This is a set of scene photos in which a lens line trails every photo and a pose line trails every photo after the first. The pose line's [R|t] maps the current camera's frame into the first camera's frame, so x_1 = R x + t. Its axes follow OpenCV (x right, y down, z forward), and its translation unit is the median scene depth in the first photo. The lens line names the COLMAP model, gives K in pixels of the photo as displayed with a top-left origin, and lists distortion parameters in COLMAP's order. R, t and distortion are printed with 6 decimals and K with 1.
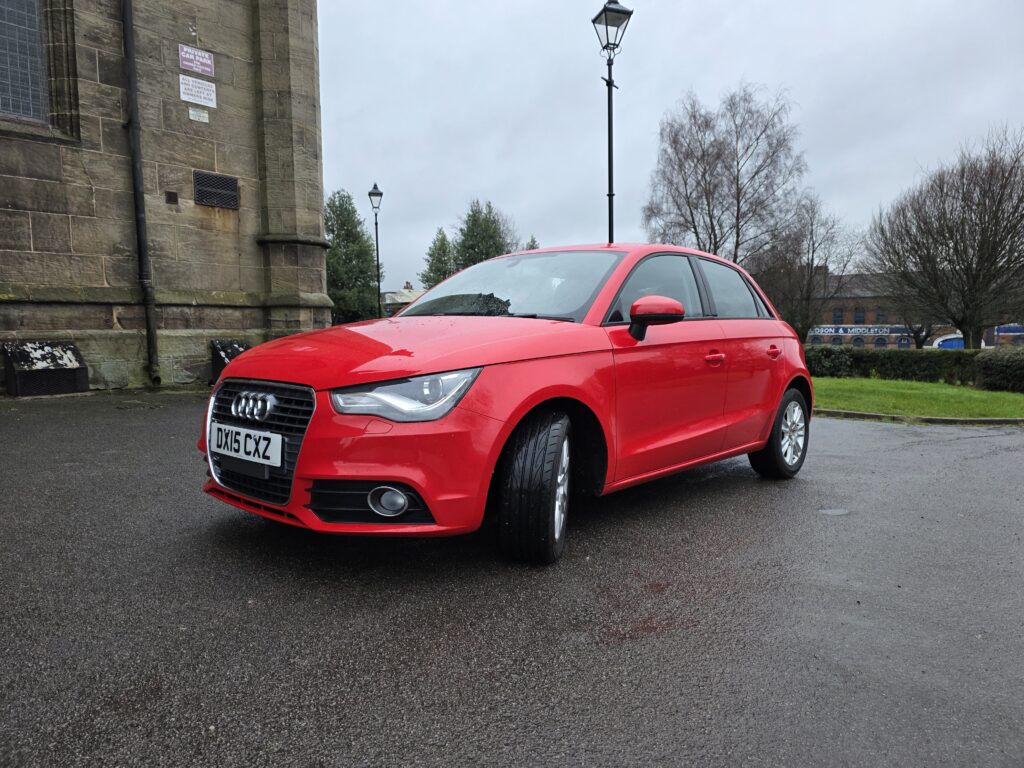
lens RADIAL K [[680.1, 0, 507.6], [0, 680.1, 388.4], [0, 0, 1]] dist [0.055986, -0.047199]
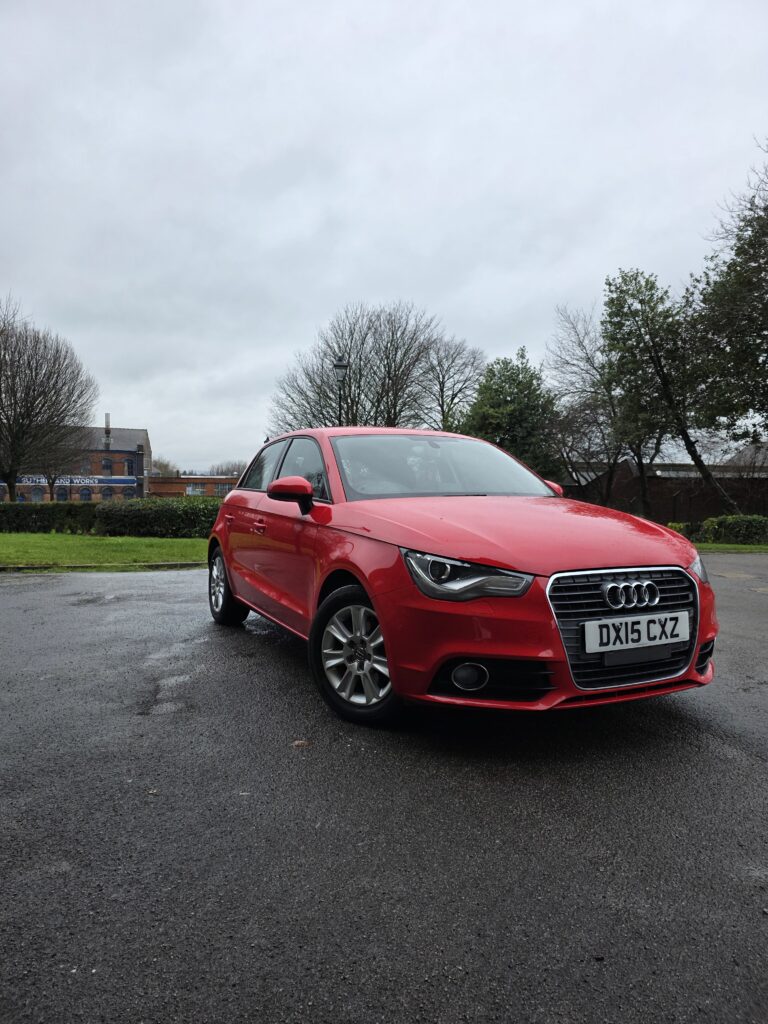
lens RADIAL K [[677.8, 0, 384.0], [0, 677.8, 512.0], [0, 0, 1]] dist [0.058302, -0.048734]
pose [[0.370634, -0.033492, 0.928175, -1.443681], [0.067390, 0.997685, 0.009090, -0.127988], [-0.926331, 0.059181, 0.372033, 0.963447]]
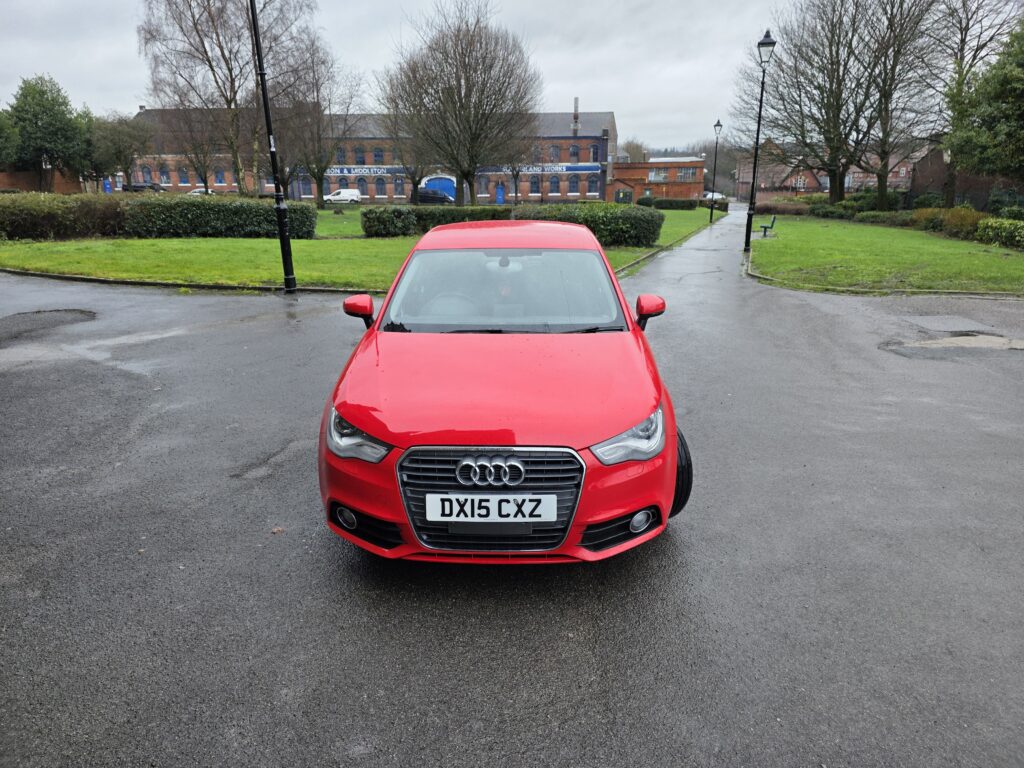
lens RADIAL K [[677.8, 0, 511.6], [0, 677.8, 375.2], [0, 0, 1]] dist [0.058302, -0.048734]
pose [[0.764639, -0.196465, 0.613783, -0.972269], [0.062221, 0.970456, 0.233118, -0.366664], [-0.641448, -0.140061, 0.754272, 0.206985]]
